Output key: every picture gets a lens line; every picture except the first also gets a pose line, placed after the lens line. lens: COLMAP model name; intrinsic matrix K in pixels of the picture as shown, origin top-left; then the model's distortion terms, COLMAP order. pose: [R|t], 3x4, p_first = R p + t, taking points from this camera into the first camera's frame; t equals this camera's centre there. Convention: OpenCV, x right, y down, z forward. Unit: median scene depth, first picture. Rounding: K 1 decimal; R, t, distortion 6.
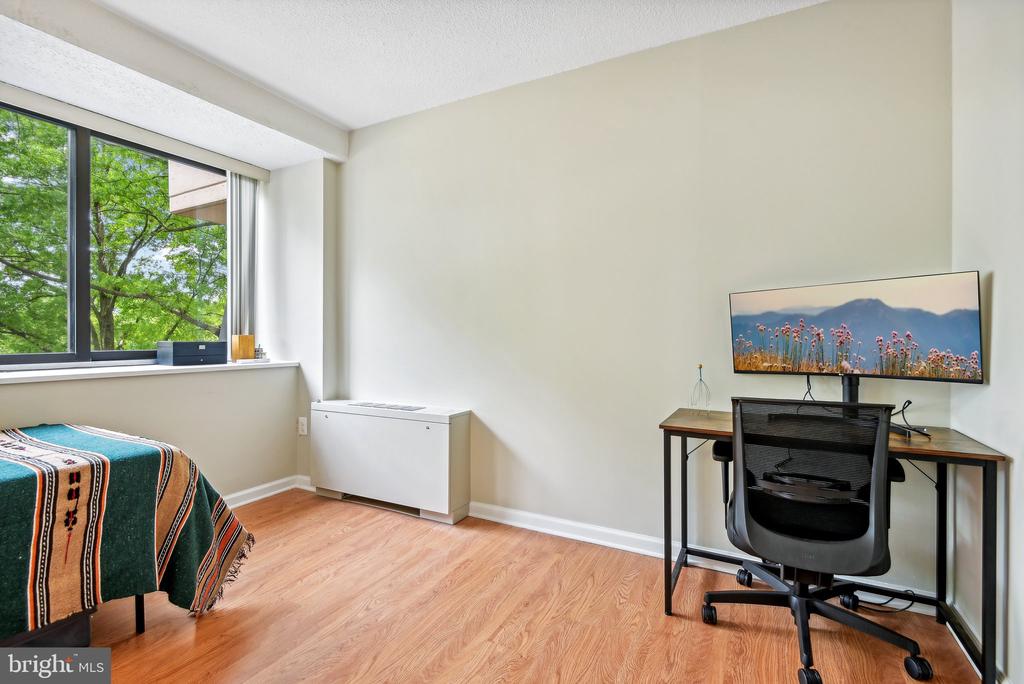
lens RADIAL K [[468.3, 0, 509.7], [0, 468.3, 327.7], [0, 0, 1]] dist [-0.001108, -0.000574]
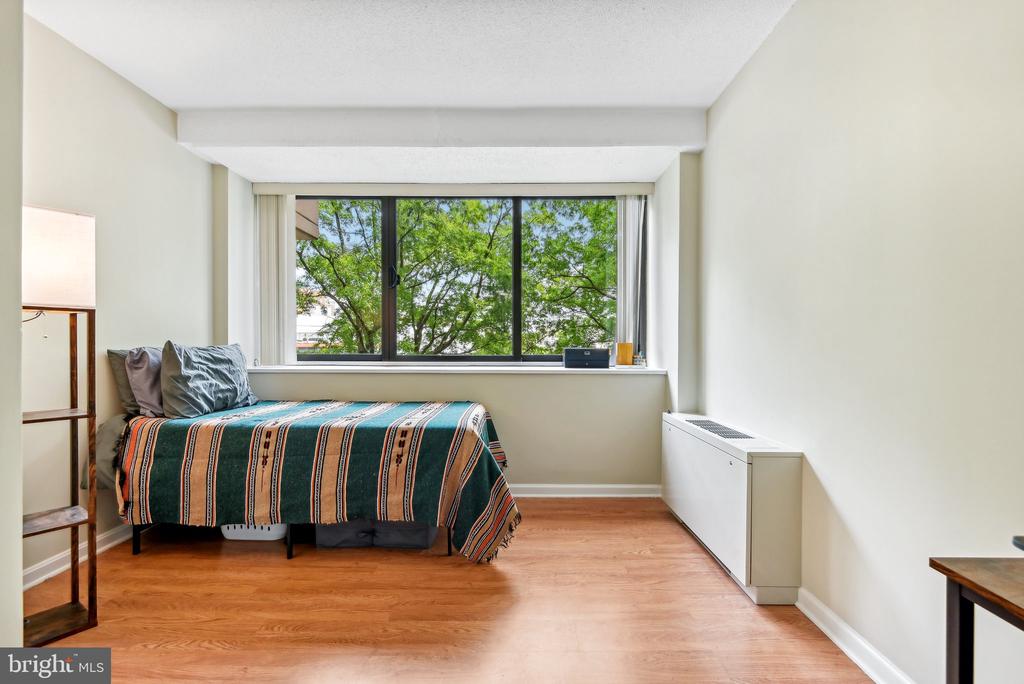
lens RADIAL K [[471.9, 0, 512.1], [0, 471.9, 339.0], [0, 0, 1]] dist [0.002290, -0.000217]
pose [[0.468101, -0.006981, -0.883647, 0.345250], [0.012275, 0.999924, -0.001397, 0.006580], [0.883590, -0.010193, 0.468151, 0.322110]]
